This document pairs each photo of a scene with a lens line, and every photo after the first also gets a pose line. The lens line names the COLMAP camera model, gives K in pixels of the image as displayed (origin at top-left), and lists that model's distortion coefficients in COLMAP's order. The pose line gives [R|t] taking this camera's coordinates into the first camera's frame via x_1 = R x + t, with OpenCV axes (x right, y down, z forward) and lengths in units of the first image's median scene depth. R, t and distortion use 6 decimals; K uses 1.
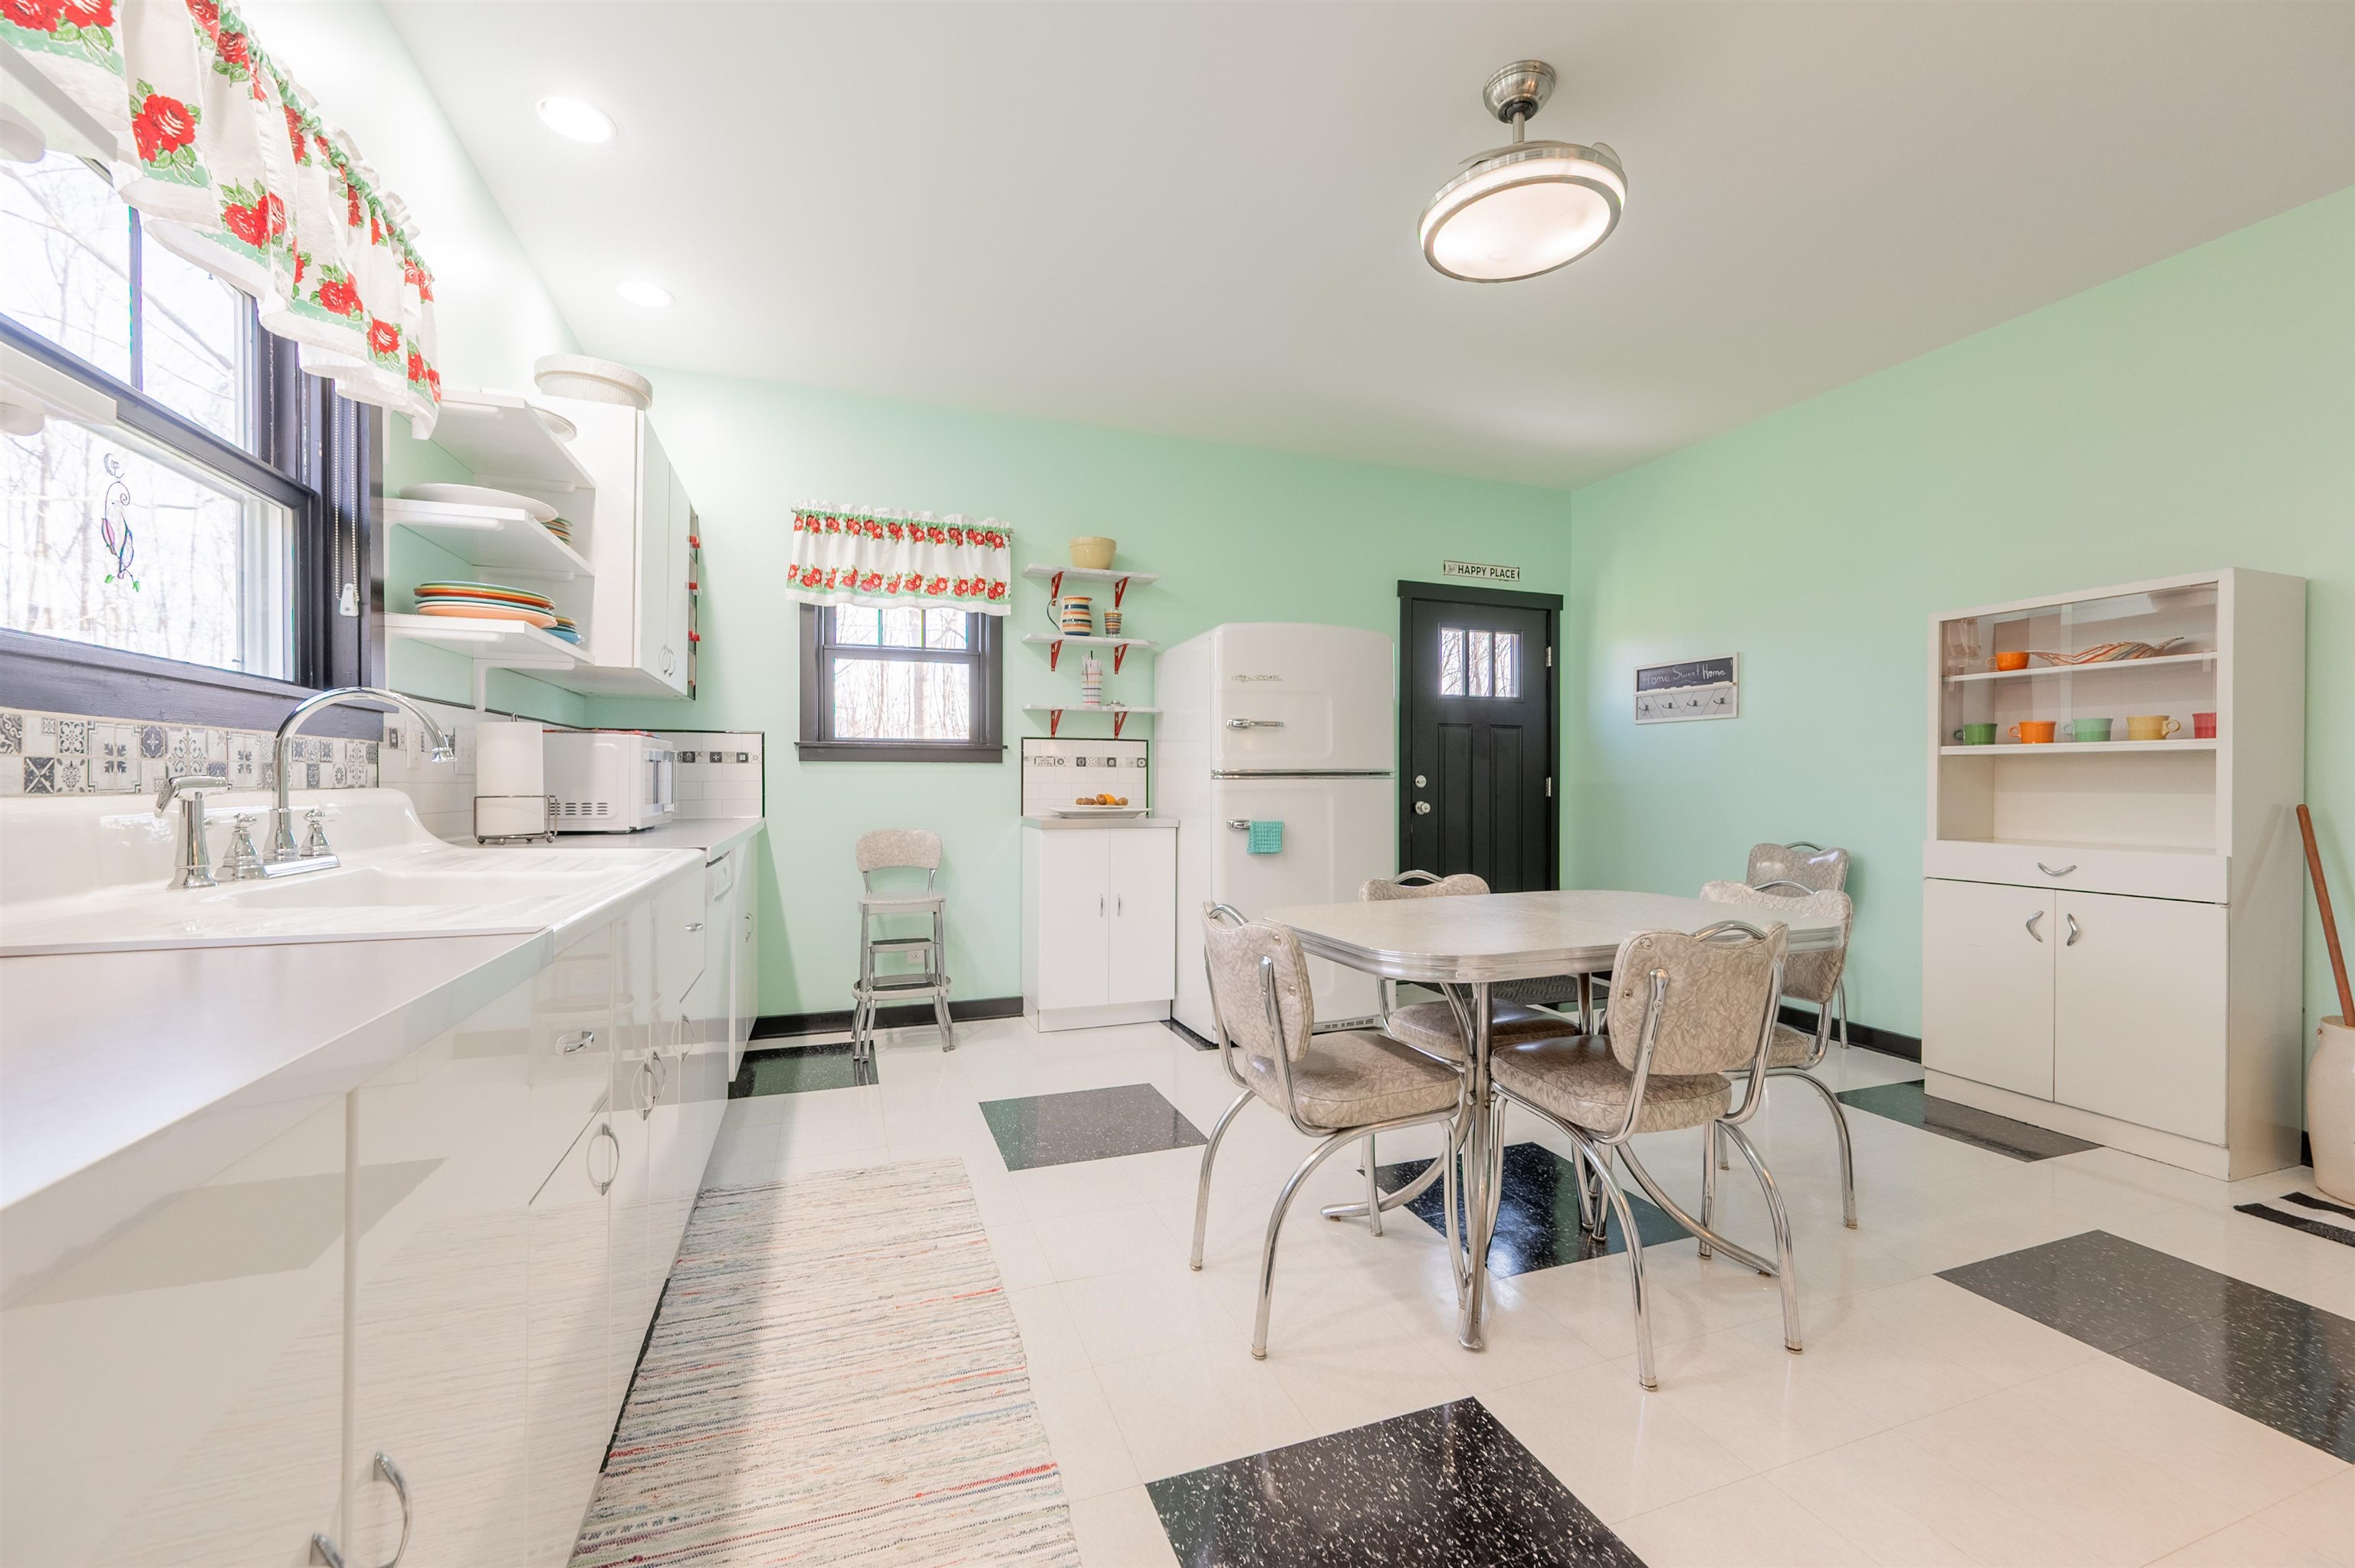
lens RADIAL K [[929.3, 0, 1177.5], [0, 929.3, 784.0], [0, 0, 1]] dist [0.002090, 0.000143]
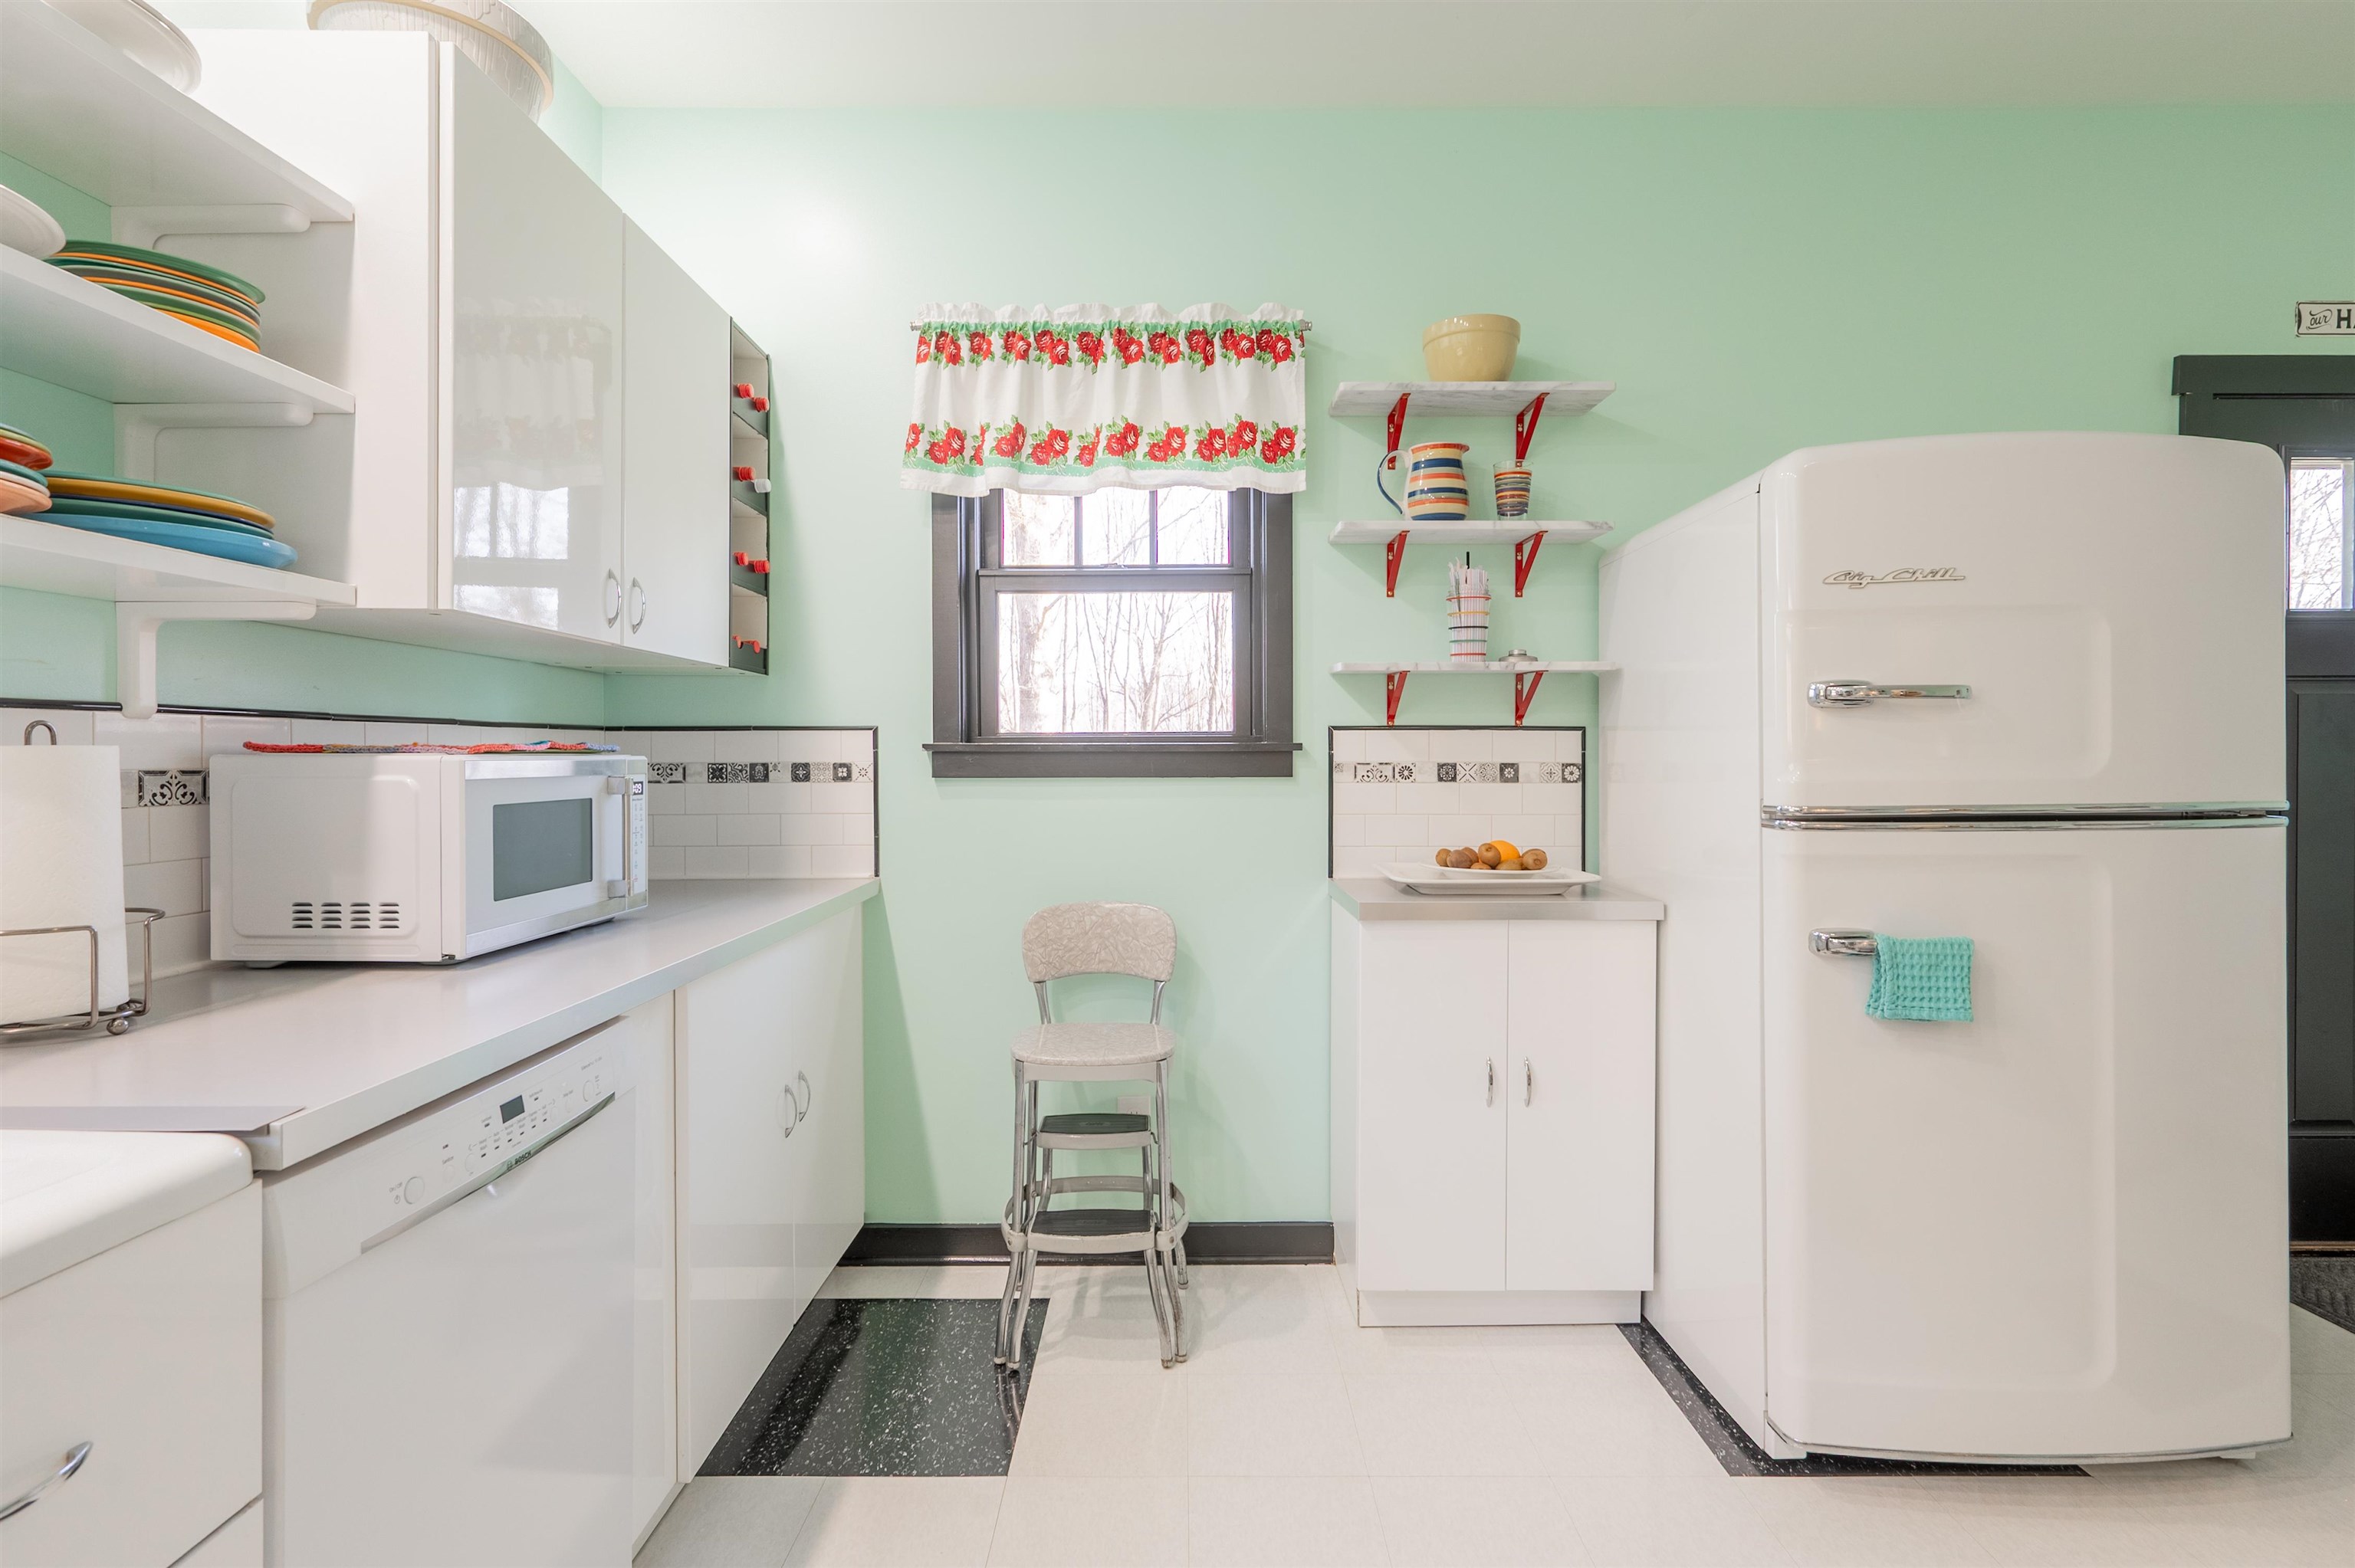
lens RADIAL K [[1115.5, 0, 1181.6], [0, 1115.5, 770.7], [0, 0, 1]] dist [-0.002737, -0.000095]
pose [[0.941784, -0.000471, -0.336217, -0.037652], [0.003618, 0.999955, 0.008735, -0.032907], [0.336198, -0.009443, 0.941744, 0.402497]]
